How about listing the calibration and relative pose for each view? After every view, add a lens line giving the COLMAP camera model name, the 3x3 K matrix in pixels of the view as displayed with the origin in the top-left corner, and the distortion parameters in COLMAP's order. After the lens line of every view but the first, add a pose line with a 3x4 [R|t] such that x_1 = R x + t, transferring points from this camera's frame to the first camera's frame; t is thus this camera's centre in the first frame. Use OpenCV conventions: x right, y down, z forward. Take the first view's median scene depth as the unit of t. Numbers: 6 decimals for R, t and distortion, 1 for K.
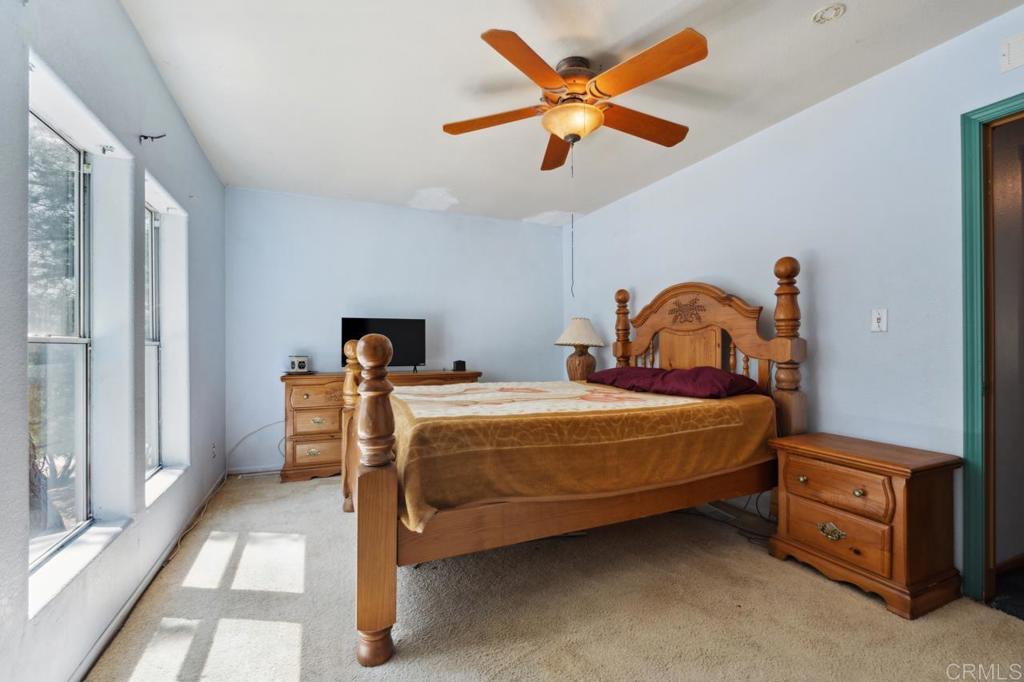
lens RADIAL K [[453.9, 0, 506.4], [0, 453.9, 341.4], [0, 0, 1]] dist [-0.002464, -0.000577]
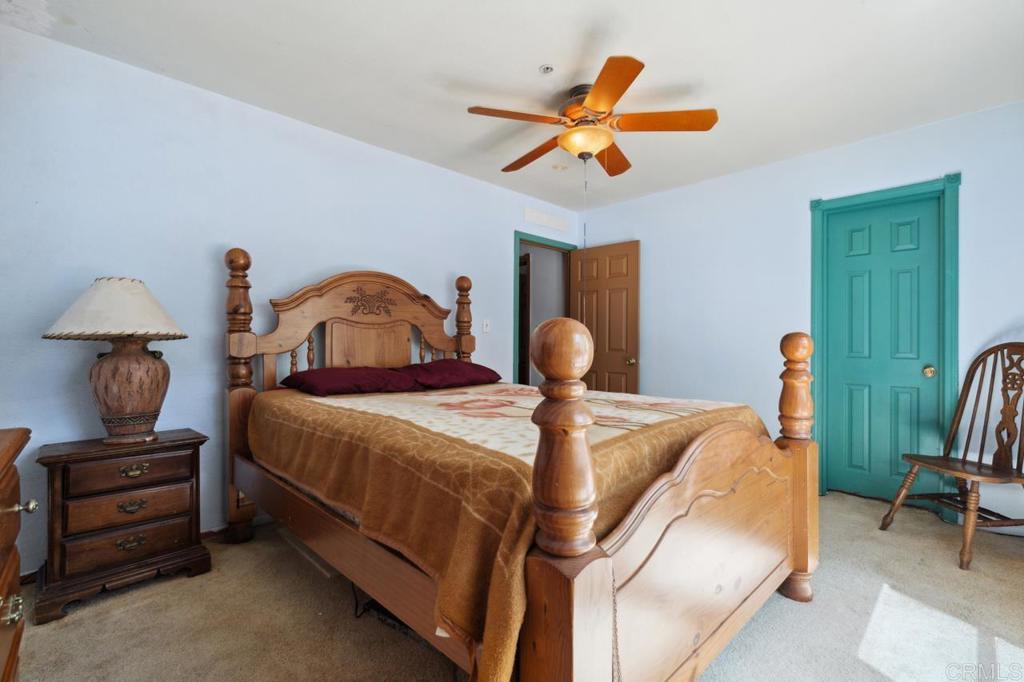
lens RADIAL K [[453.9, 0, 508.0], [0, 453.9, 347.8], [0, 0, 1]] dist [-0.002464, -0.000577]
pose [[-0.302366, 0.002054, 0.953190, -0.566292], [-0.004543, 0.999983, -0.003596, 0.027522], [-0.953181, -0.005418, -0.302352, 1.025758]]
